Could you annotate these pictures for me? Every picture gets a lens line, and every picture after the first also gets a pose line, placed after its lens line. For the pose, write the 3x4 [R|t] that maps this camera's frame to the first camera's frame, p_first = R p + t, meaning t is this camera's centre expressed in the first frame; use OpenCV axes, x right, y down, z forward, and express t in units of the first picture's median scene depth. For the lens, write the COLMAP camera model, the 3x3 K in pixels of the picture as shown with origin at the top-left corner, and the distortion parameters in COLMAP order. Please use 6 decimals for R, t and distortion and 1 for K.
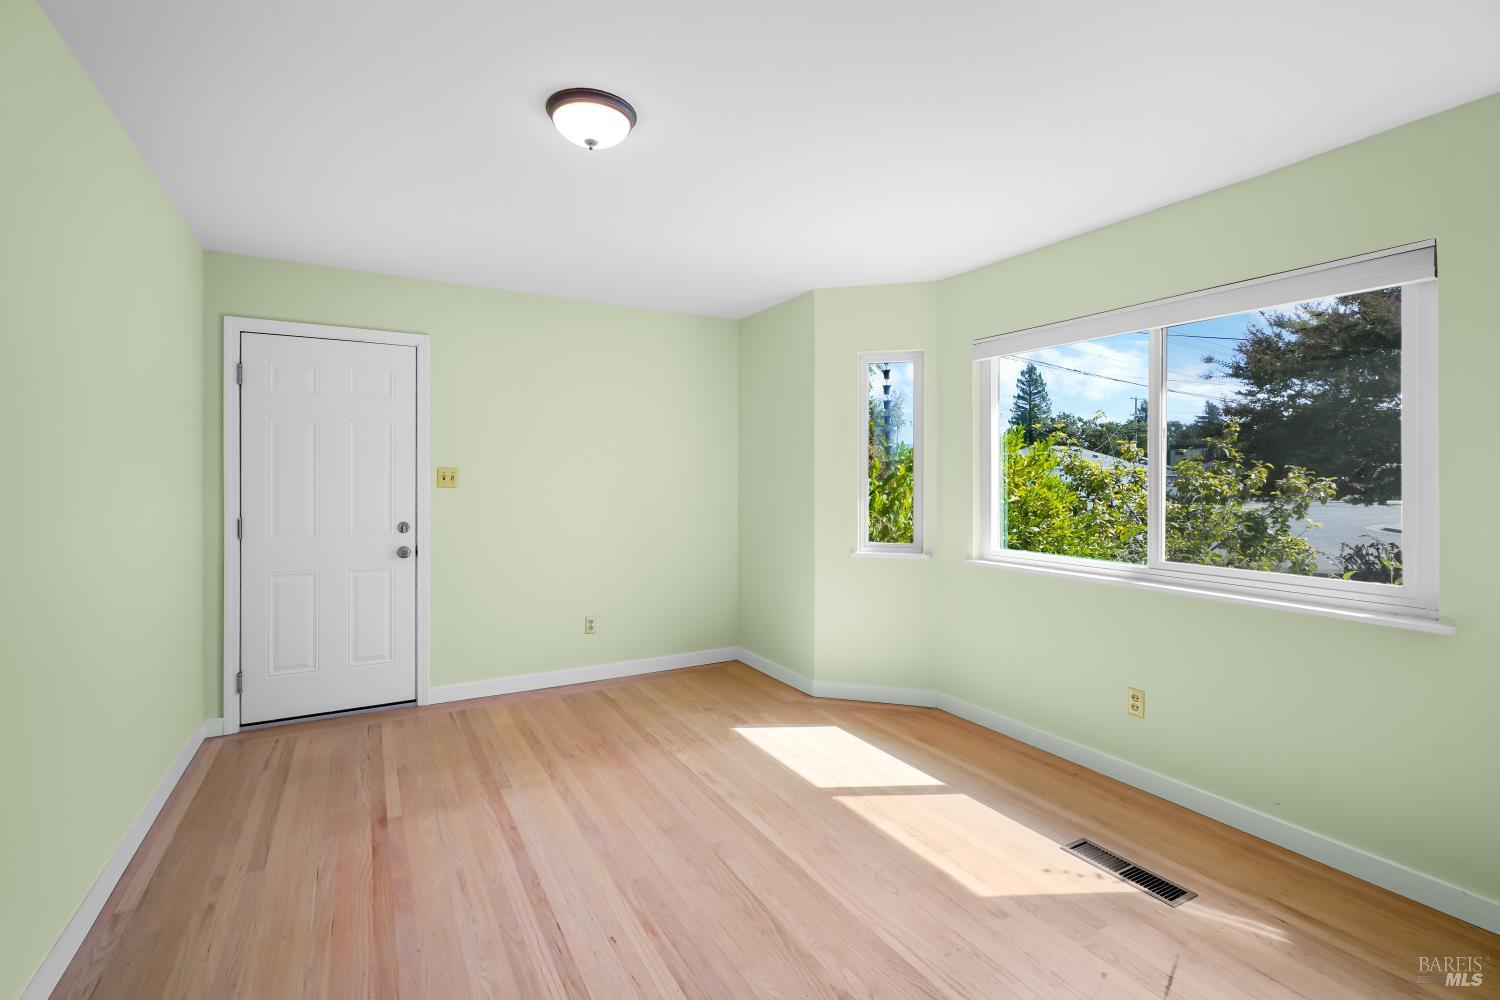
lens RADIAL K [[686.0, 0, 745.1], [0, 686.0, 476.4], [0, 0, 1]] dist [0.000377, 0.000072]
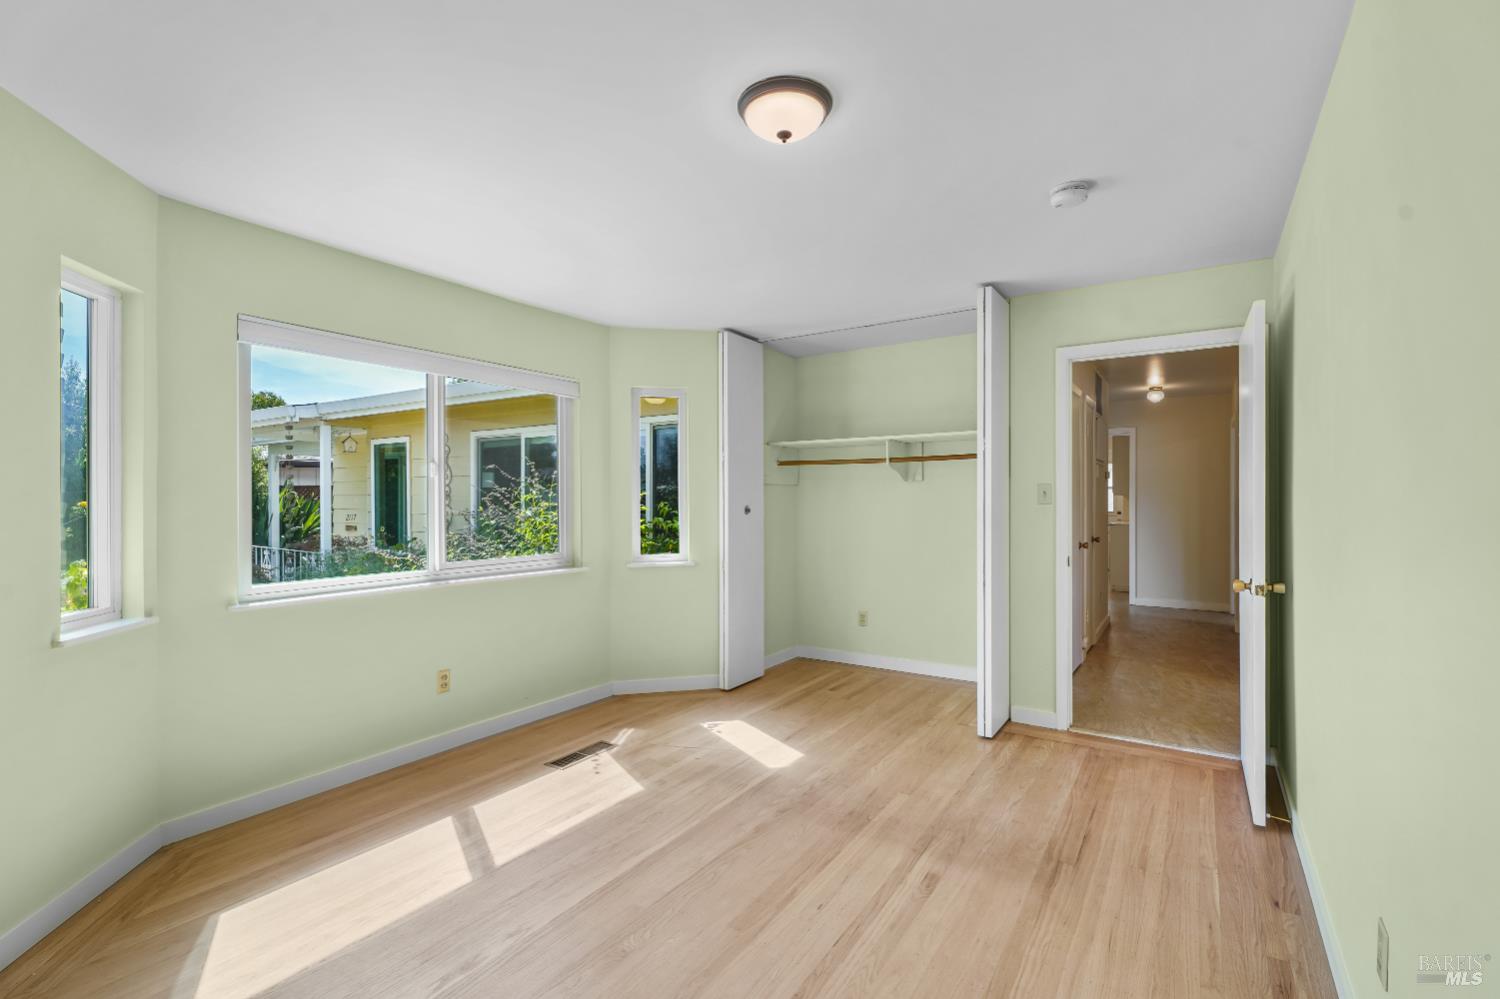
lens RADIAL K [[686.0, 0, 749.2], [0, 686.0, 500.1], [0, 0, 1]] dist [0.000377, 0.000072]
pose [[-0.467932, -0.005514, 0.883747, -0.868323], [-0.004518, 0.999982, 0.003847, 0.000960], [-0.883753, -0.002192, -0.467949, 1.252225]]
